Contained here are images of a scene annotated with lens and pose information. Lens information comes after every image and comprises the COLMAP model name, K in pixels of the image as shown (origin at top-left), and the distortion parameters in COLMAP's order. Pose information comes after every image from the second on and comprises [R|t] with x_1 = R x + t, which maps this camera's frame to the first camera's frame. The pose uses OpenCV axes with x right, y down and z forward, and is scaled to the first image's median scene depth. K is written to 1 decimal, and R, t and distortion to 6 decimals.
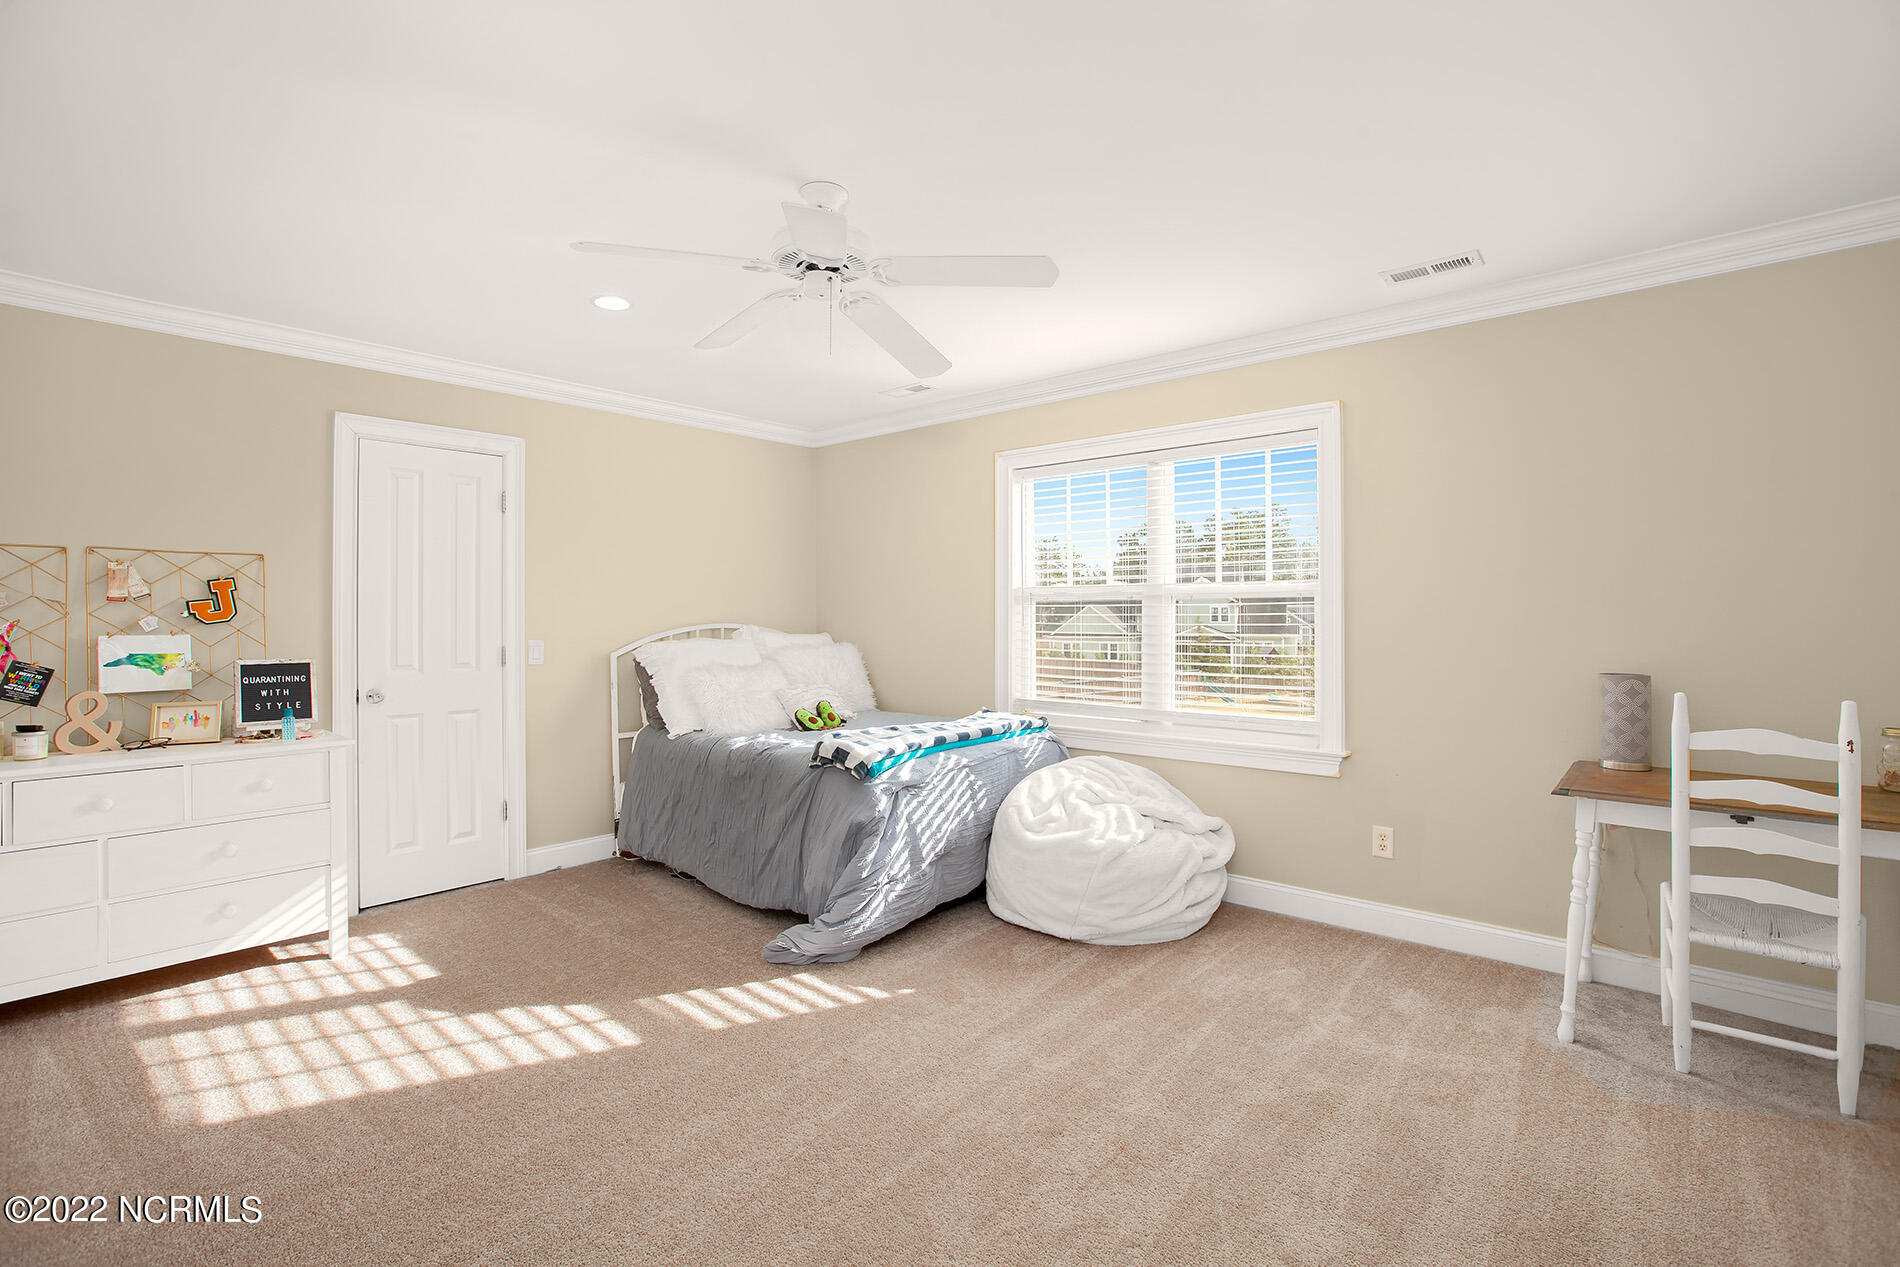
lens RADIAL K [[884.4, 0, 939.3], [0, 884.4, 619.2], [0, 0, 1]] dist [0.000805, 0.000329]
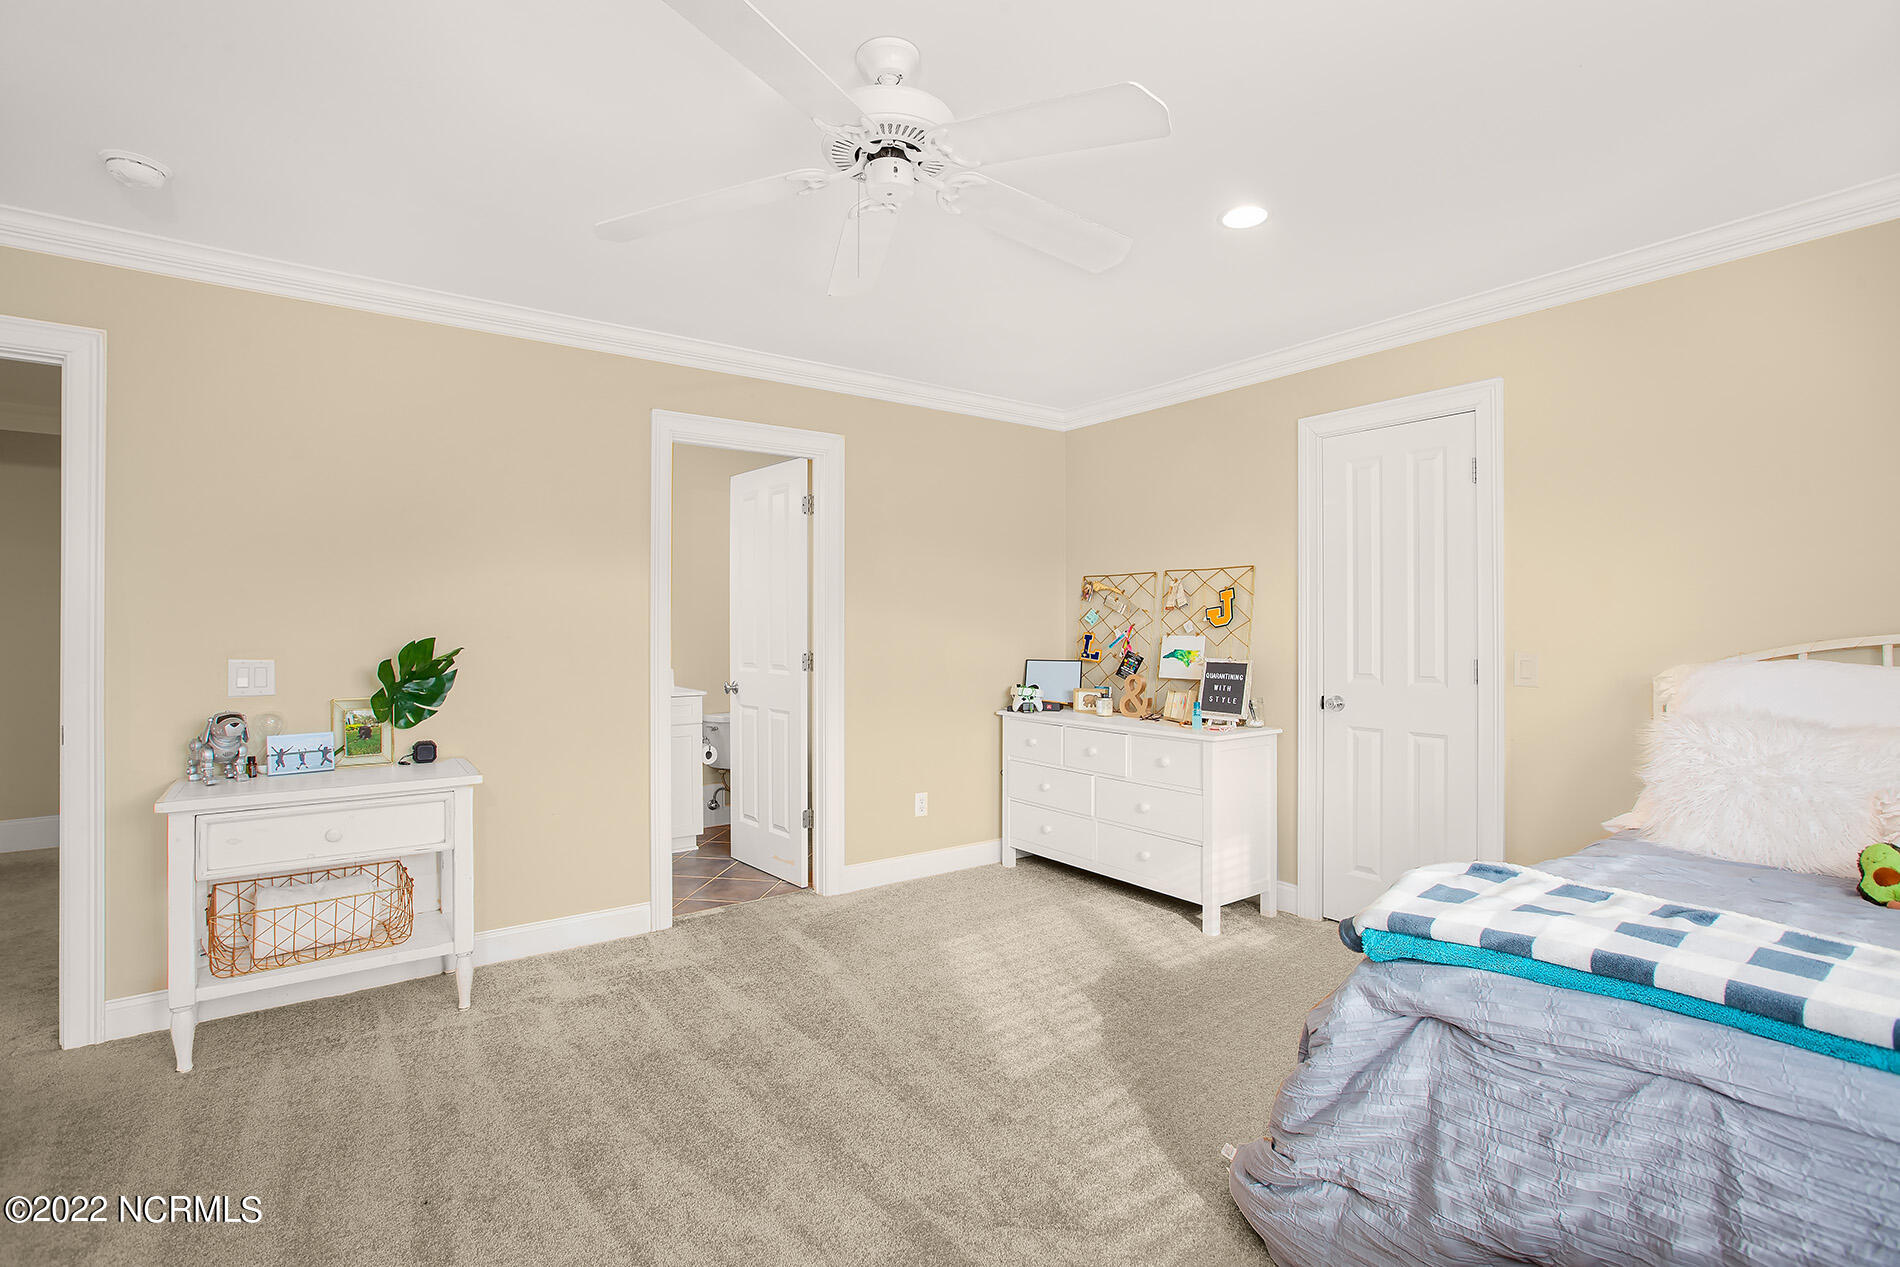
lens RADIAL K [[884.4, 0, 937.6], [0, 884.4, 637.1], [0, 0, 1]] dist [0.000805, 0.000329]
pose [[-0.199444, 0.012188, -0.979833, 0.431477], [-0.004336, 0.999902, 0.013321, 0.004324], [0.979900, 0.006905, -0.199371, 0.864570]]
